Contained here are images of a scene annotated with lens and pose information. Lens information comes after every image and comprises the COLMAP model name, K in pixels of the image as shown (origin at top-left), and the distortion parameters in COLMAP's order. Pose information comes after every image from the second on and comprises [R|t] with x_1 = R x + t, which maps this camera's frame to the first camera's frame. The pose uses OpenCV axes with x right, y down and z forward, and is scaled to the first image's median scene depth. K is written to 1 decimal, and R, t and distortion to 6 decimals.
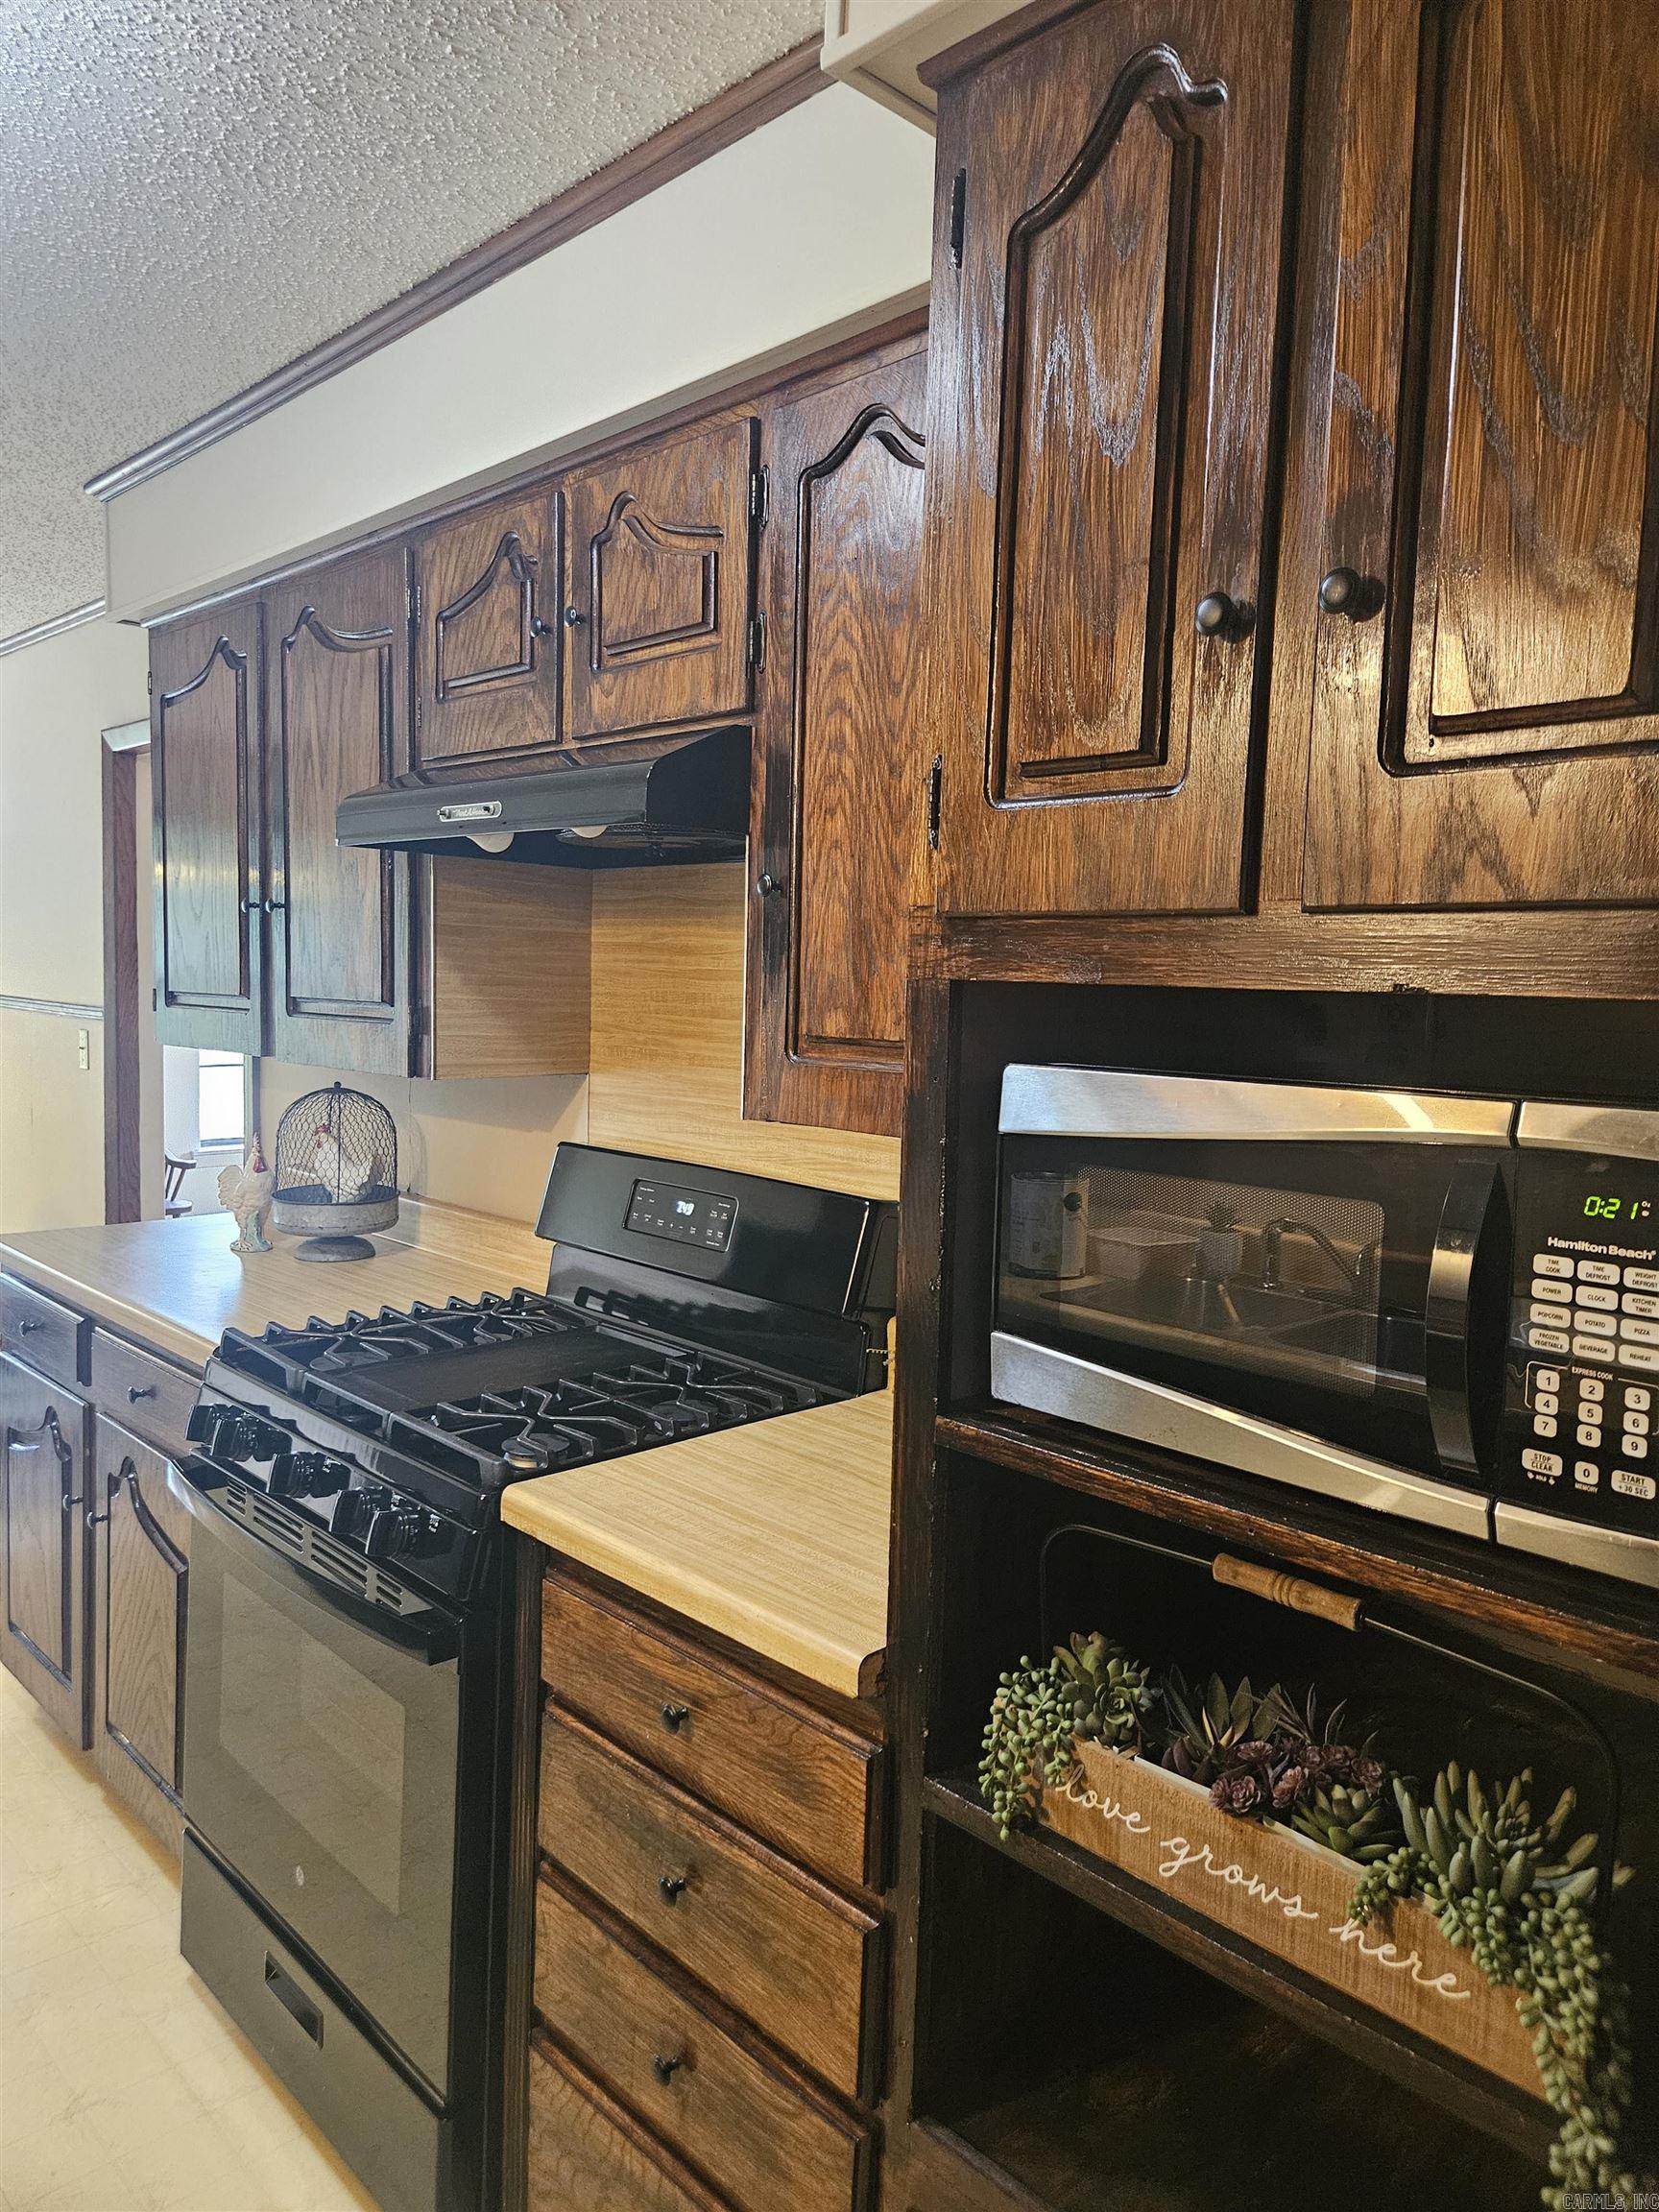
lens RADIAL K [[1463.8, 0, 829.5], [0, 1463.8, 1106.0], [0, 0, 1]] dist [0.017012, -0.001540]
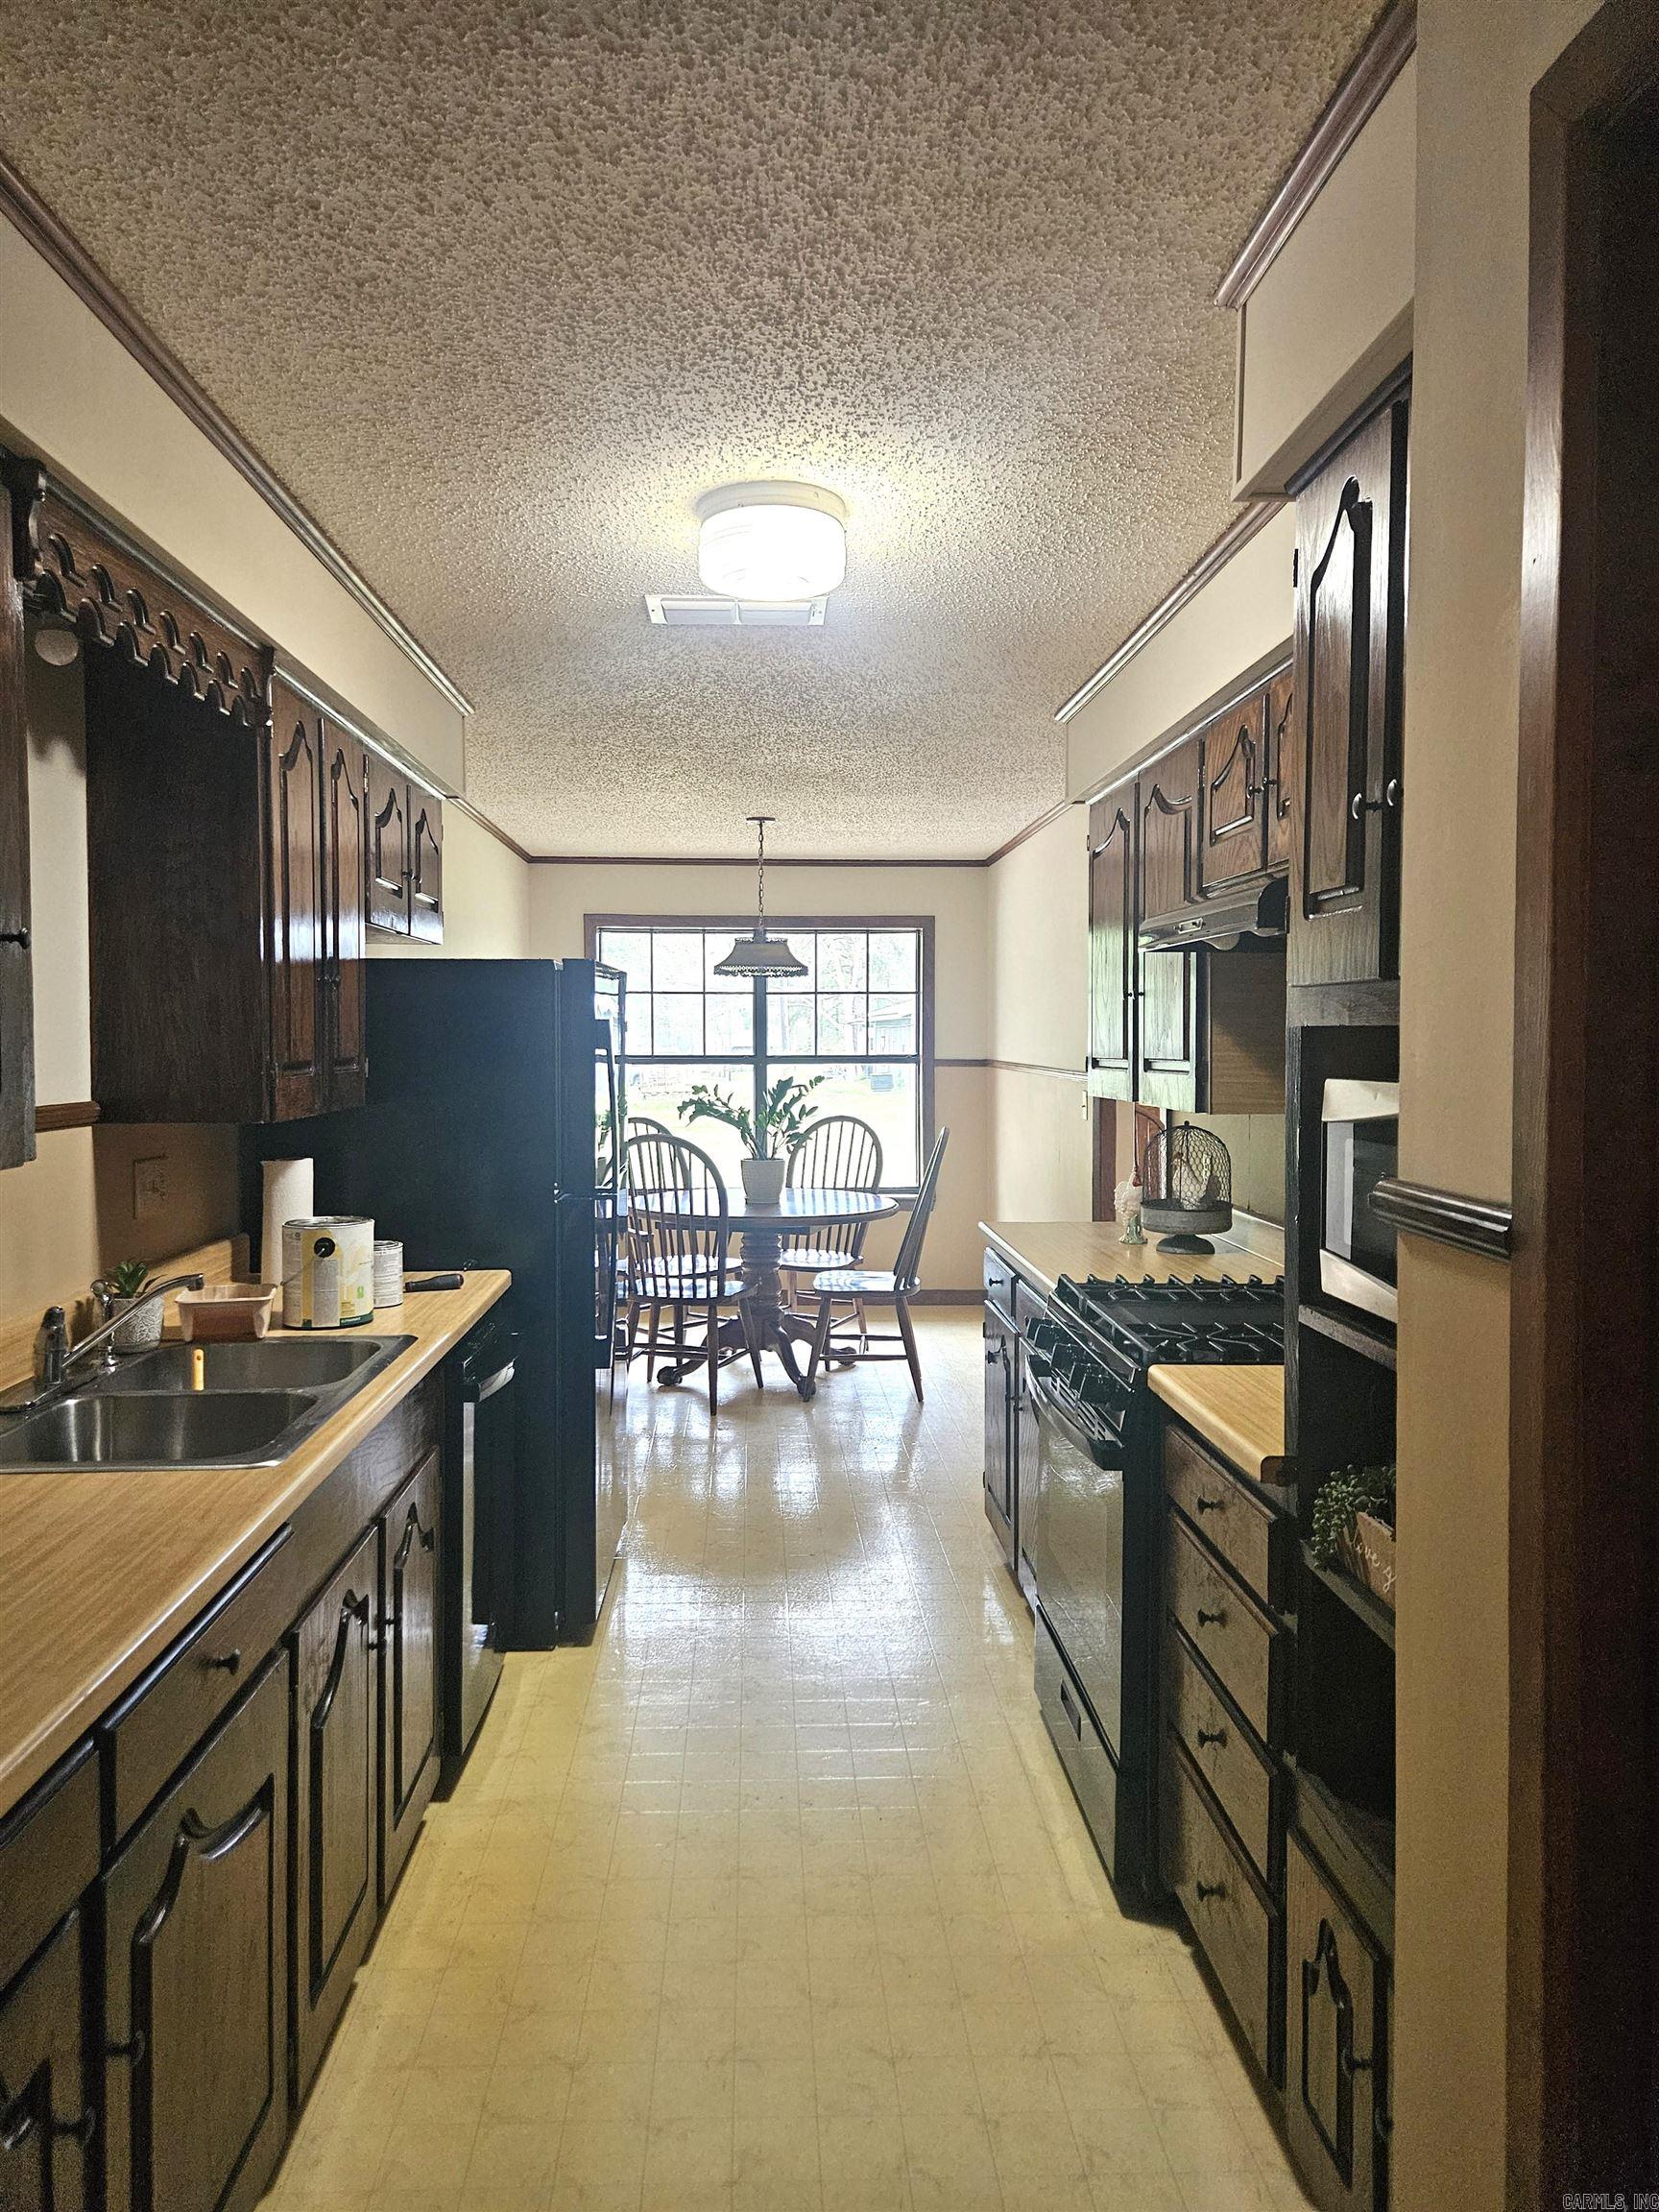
lens RADIAL K [[1463.8, 0, 829.5], [0, 1463.8, 1106.0], [0, 0, 1]] dist [0.017012, -0.001540]
pose [[0.740891, -0.005948, -0.671599, 0.393041], [-0.027059, 0.998885, -0.038698, 0.037781], [0.671080, 0.046844, 0.739904, -0.269188]]
